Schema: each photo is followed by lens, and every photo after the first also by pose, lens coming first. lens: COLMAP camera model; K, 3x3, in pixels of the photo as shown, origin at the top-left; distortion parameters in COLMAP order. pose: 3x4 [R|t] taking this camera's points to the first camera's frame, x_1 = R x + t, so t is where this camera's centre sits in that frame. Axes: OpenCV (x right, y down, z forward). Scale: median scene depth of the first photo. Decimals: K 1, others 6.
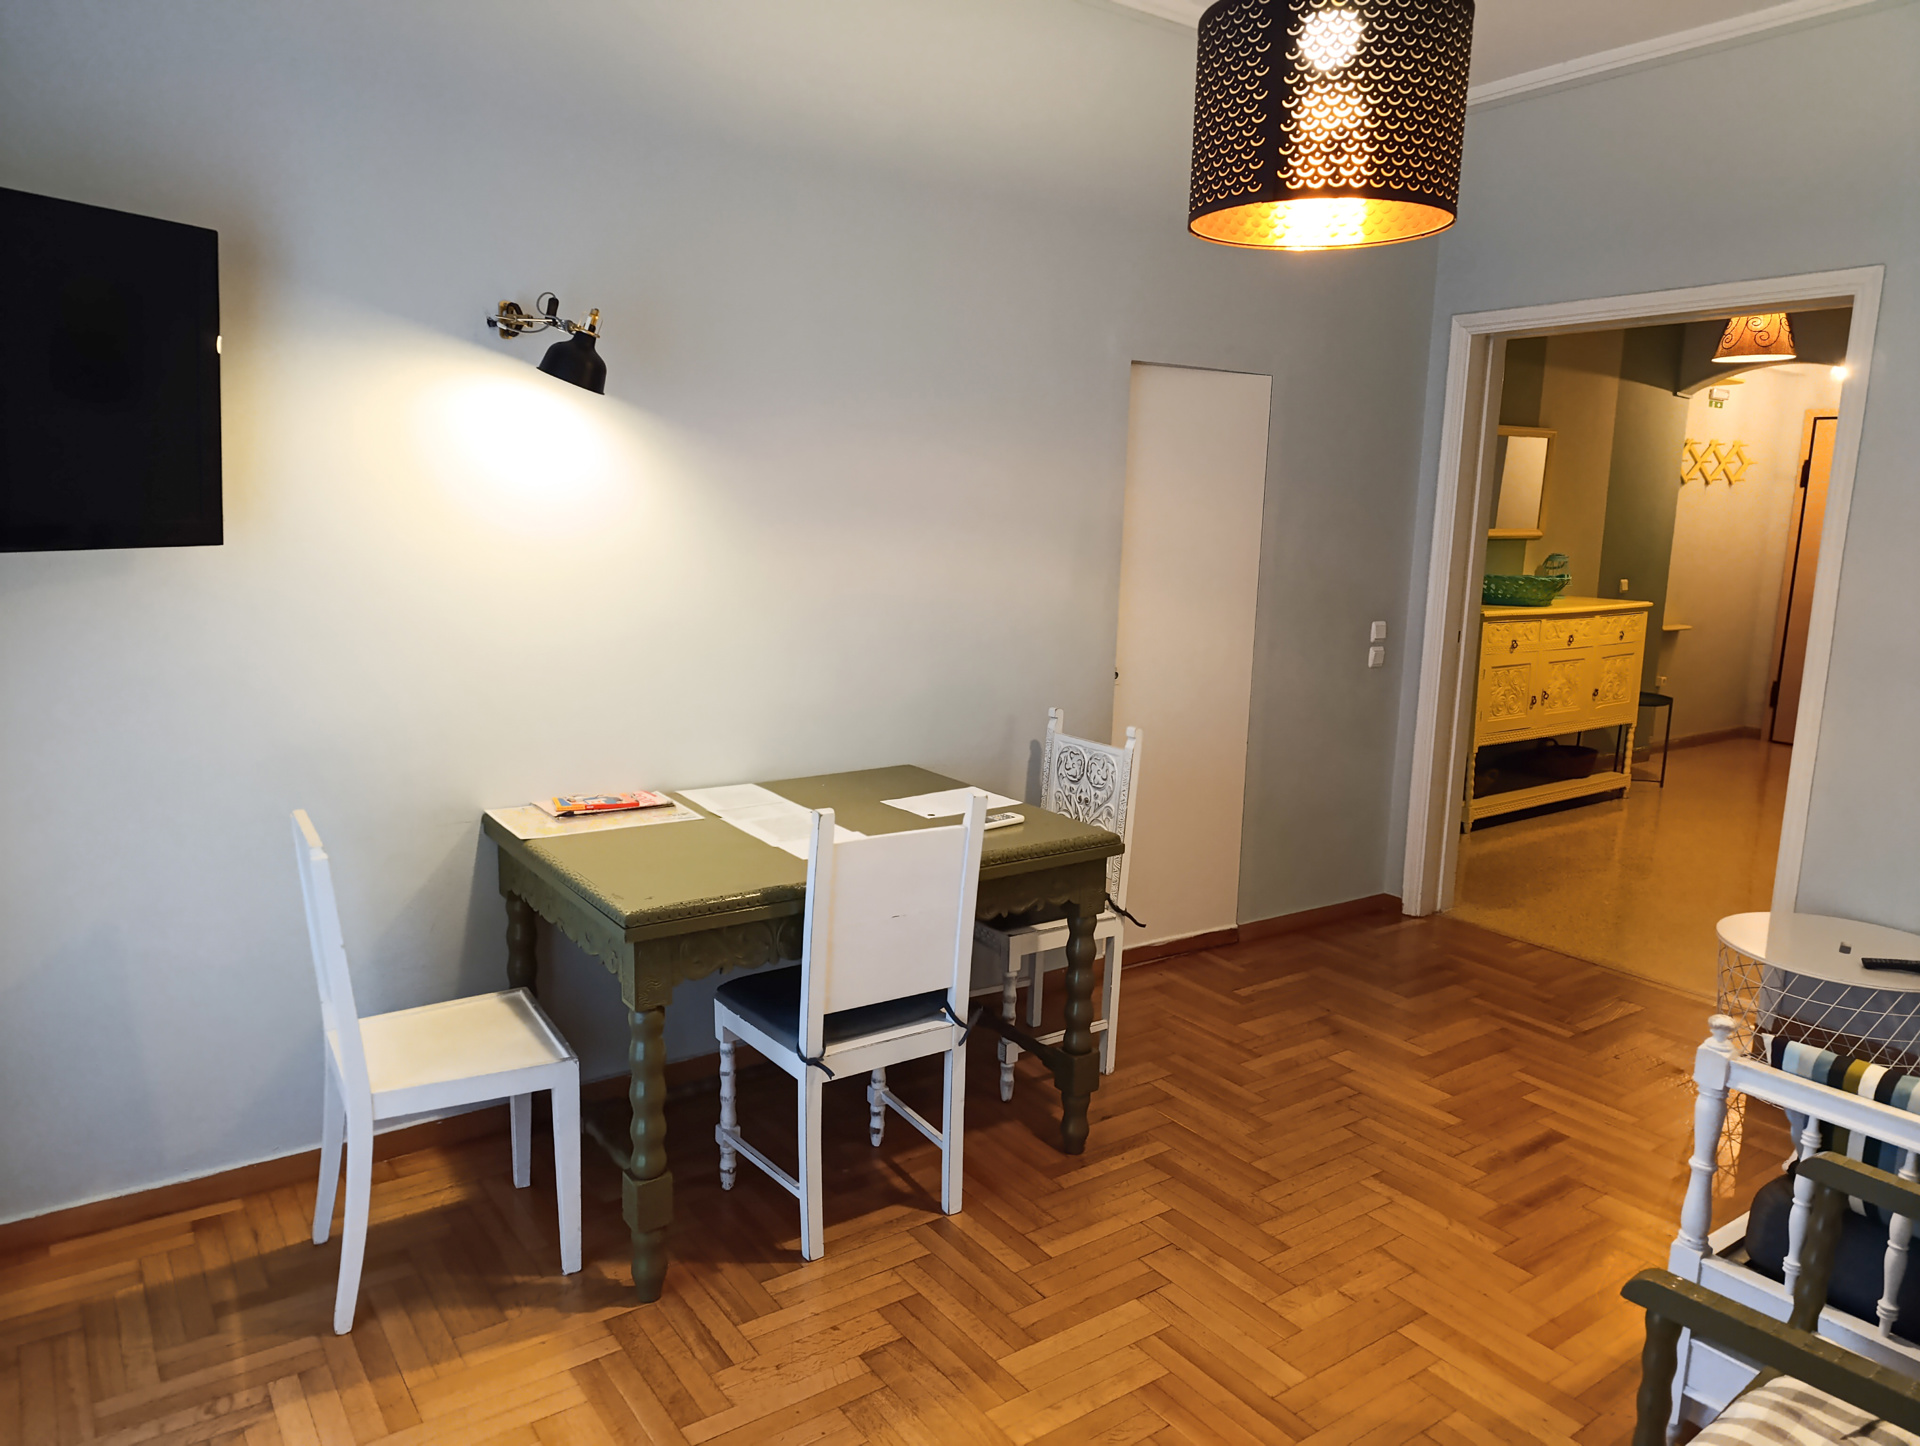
lens RADIAL K [[1310.1, 0, 960.0], [0, 1310.1, 723.0], [0, 0, 1]] dist [0.035443, -0.028395]
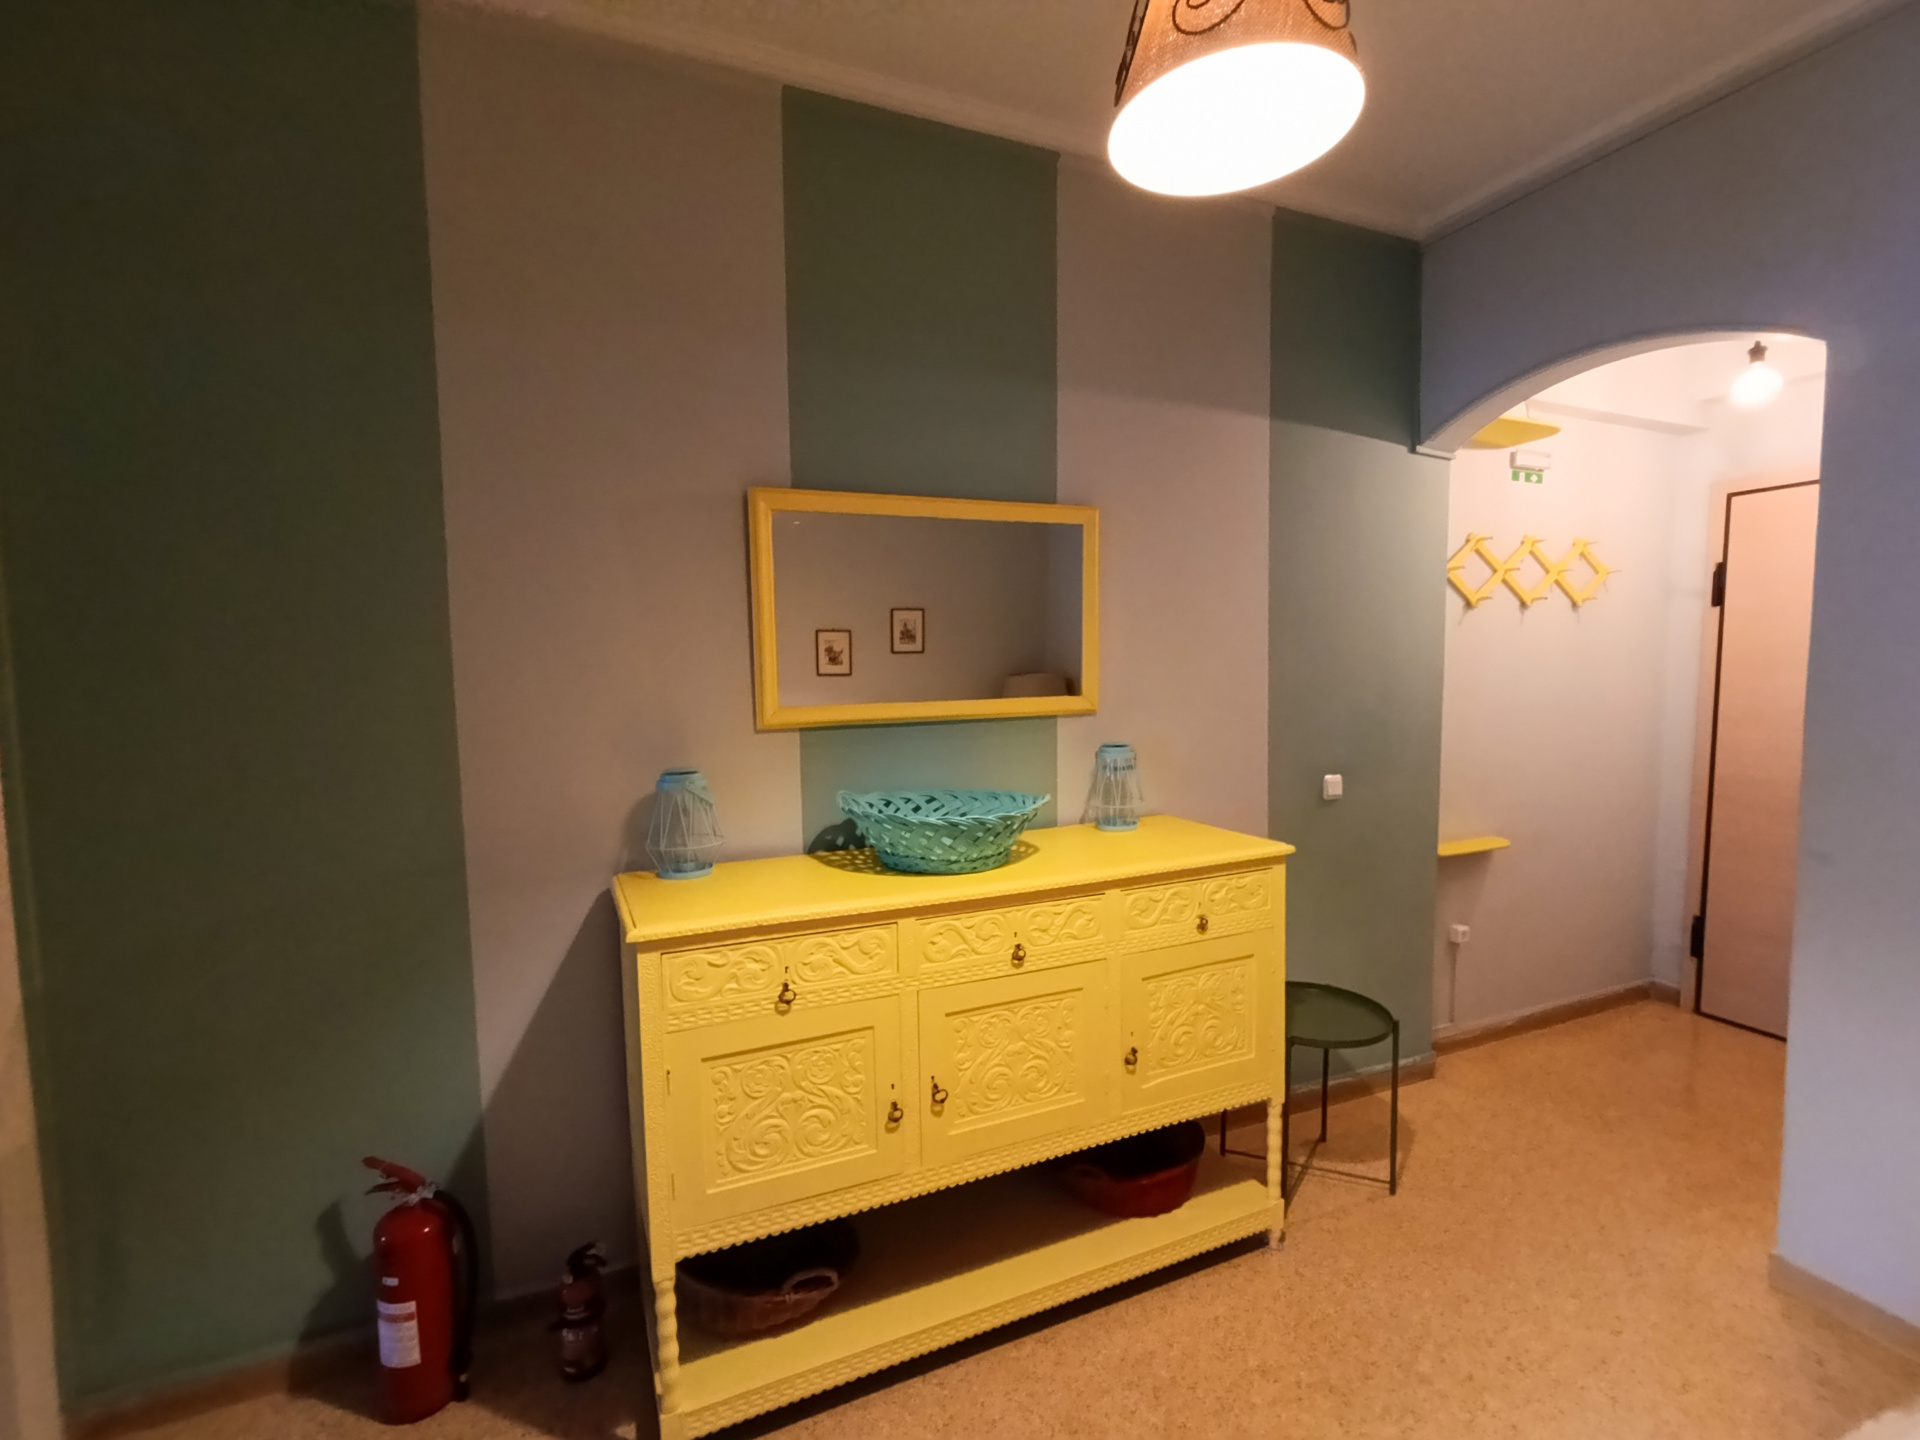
lens RADIAL K [[881.0, 0, 963.4], [0, 881.0, 736.3], [0, 0, 1]] dist [0.000195, 0.003796]
pose [[0.977174, -0.021411, -0.211358, 0.773631], [0.002044, 0.995810, -0.091427, -0.164429], [0.212430, 0.088908, 0.973123, 1.080137]]
